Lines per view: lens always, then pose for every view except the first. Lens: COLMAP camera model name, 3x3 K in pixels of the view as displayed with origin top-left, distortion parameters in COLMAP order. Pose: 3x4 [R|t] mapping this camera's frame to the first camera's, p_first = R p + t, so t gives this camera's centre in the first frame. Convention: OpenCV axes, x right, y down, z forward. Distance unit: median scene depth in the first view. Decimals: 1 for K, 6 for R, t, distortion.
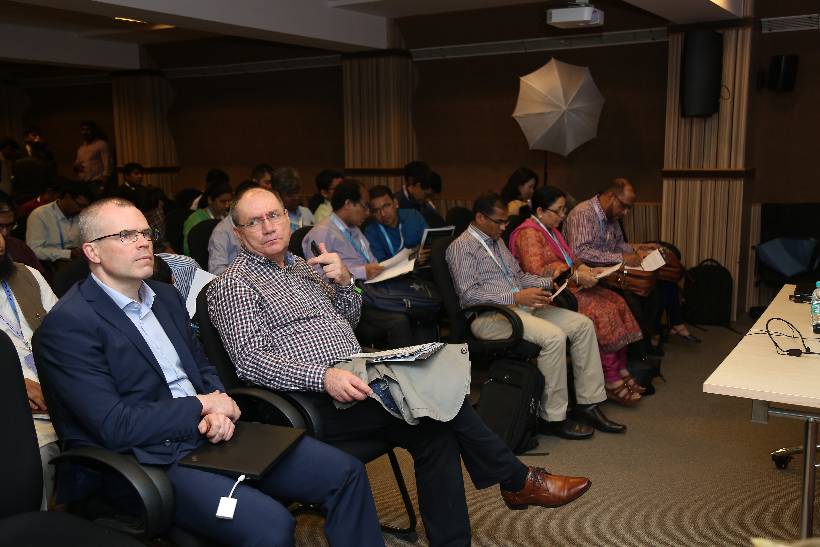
lens RADIAL K [[759.2, 0, 410.0], [0, 759.2, 273.5], [0, 0, 1]] dist [-0.002122, -0.001920]
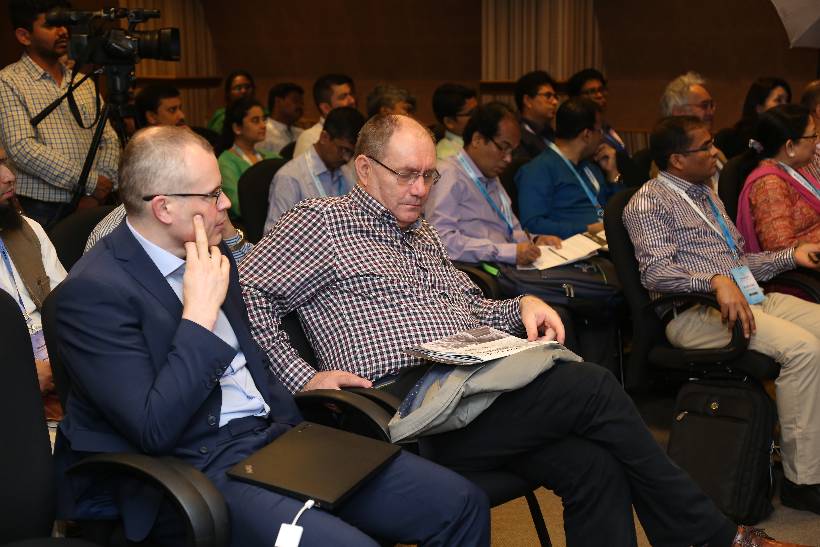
lens RADIAL K [[1396.0, 0, 410.0], [0, 1396.0, 273.5], [0, 0, 1]] dist [0.272438, 0.045986]
pose [[0.989486, 0.019918, -0.143247, 0.029532], [-0.020263, 0.999794, -0.000950, 0.025345], [0.143199, 0.003843, 0.989686, -0.179081]]
